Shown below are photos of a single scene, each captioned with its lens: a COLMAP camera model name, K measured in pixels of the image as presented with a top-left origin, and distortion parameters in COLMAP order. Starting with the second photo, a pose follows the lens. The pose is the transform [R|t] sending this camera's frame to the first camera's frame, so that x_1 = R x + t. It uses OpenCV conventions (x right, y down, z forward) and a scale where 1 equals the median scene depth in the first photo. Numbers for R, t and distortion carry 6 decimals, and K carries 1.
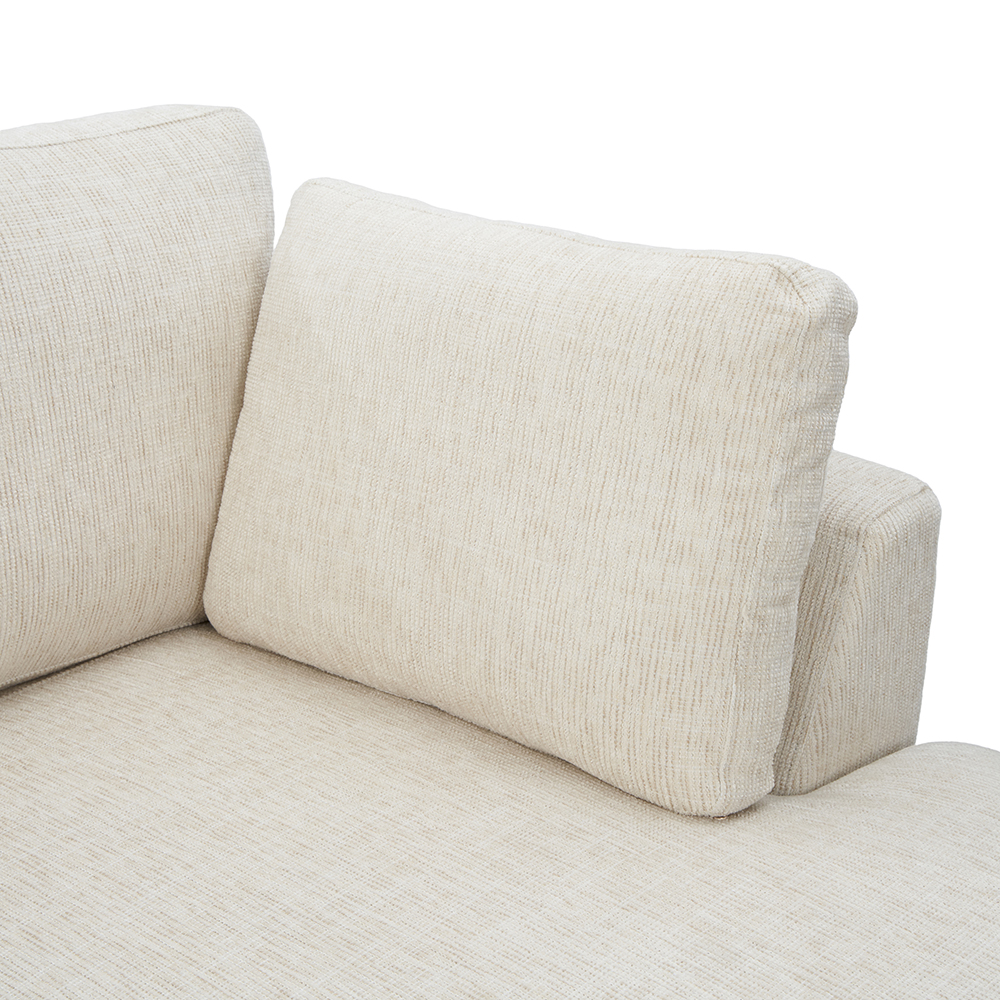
lens RADIAL K [[1844.5, 0, 500.0], [0, 1844.5, 500.0], [0, 0, 1]] dist [-0.092042, -0.205719]
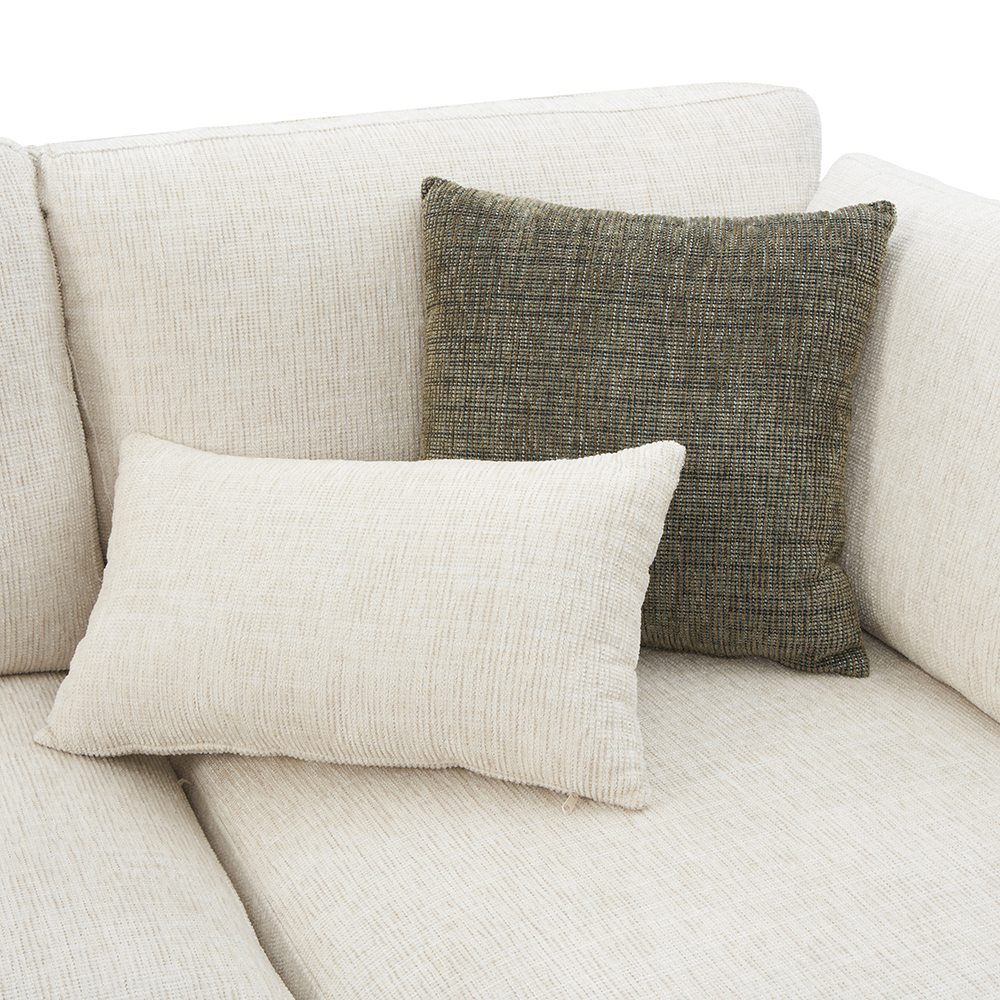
lens RADIAL K [[1844.5, 0, 500.0], [0, 1844.5, 500.0], [0, 0, 1]] dist [-0.092042, -0.205719]
pose [[0.898765, 0.122598, -0.420942, 0.215591], [-0.122855, 0.992067, 0.026626, 0.030998], [0.420867, 0.027784, 0.906697, -0.091617]]
